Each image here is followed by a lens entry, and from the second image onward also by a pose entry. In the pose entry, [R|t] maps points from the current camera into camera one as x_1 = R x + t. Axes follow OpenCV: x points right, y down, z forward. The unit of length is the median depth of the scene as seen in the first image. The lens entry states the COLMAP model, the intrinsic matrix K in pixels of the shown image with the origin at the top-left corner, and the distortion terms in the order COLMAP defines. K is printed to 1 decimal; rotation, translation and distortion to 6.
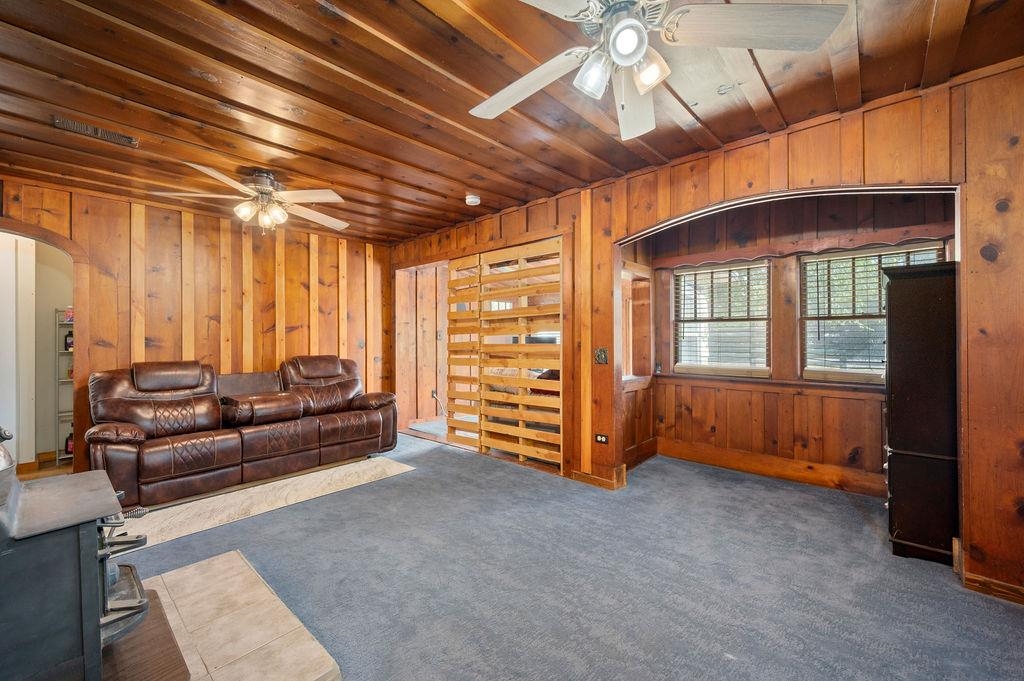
lens RADIAL K [[410.5, 0, 512.4], [0, 410.5, 335.6], [0, 0, 1]] dist [0.000426, 0.000441]
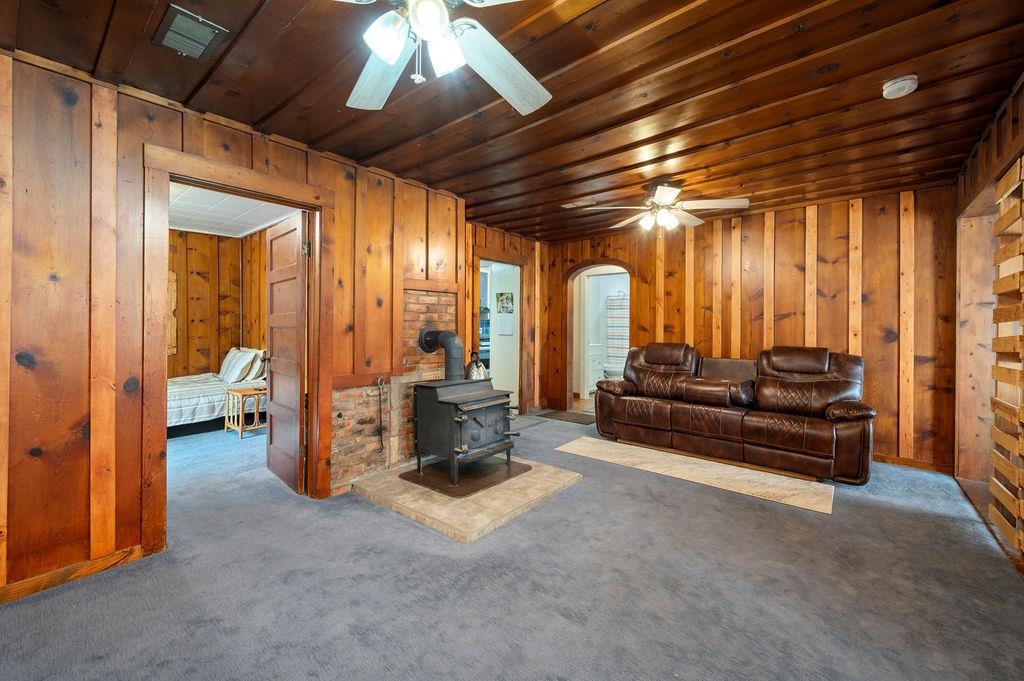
lens RADIAL K [[410.5, 0, 511.9], [0, 410.5, 326.1], [0, 0, 1]] dist [0.000426, 0.000441]
pose [[0.039710, 0.005321, -0.999197, 0.412978], [-0.006536, 0.999966, 0.005066, 0.004959], [0.999190, 0.006329, 0.039744, 0.404304]]
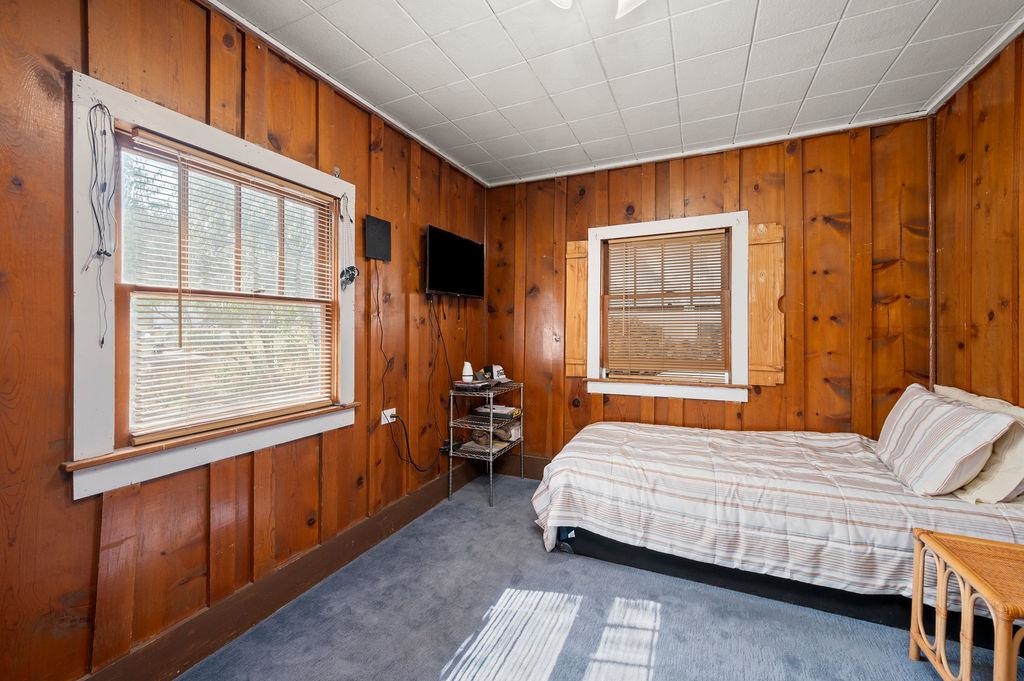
lens RADIAL K [[410.5, 0, 512.5], [0, 410.5, 331.7], [0, 0, 1]] dist [0.000426, 0.000441]
pose [[-0.952877, 0.006681, -0.303283, -0.319423], [0.004205, 0.999952, 0.008818, 0.013962], [0.303328, 0.007127, -0.952860, -0.113566]]
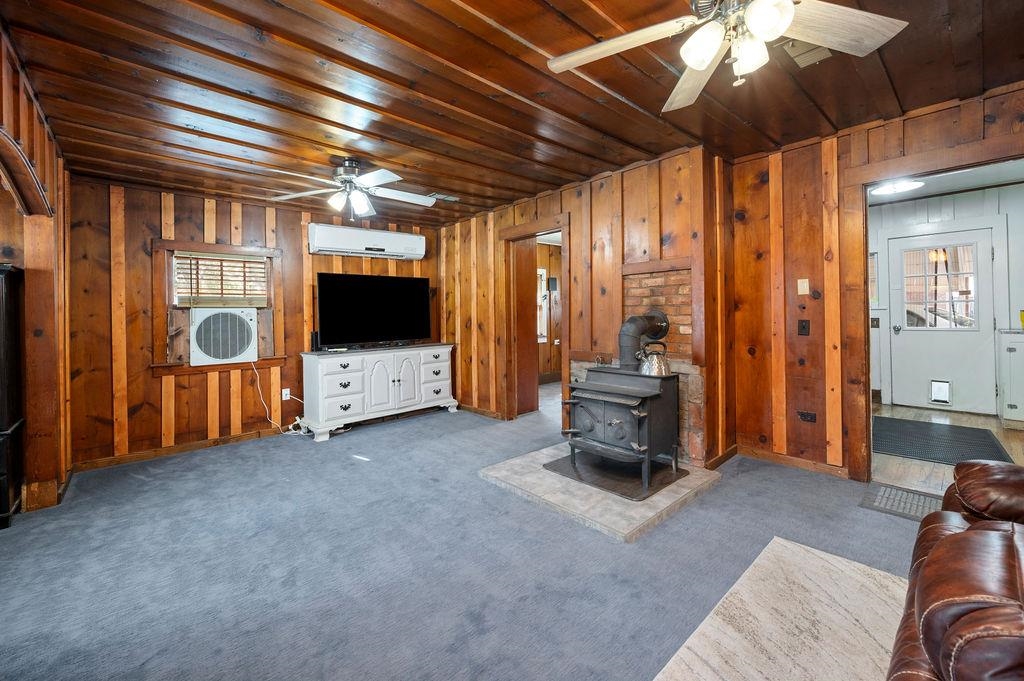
lens RADIAL K [[410.5, 0, 510.2], [0, 410.5, 313.5], [0, 0, 1]] dist [0.000426, 0.000441]
pose [[-0.995256, 0.023563, 0.094394, -0.295645], [0.023810, 0.999715, 0.001489, 0.008232], [-0.094332, 0.003729, -0.995534, 1.119050]]
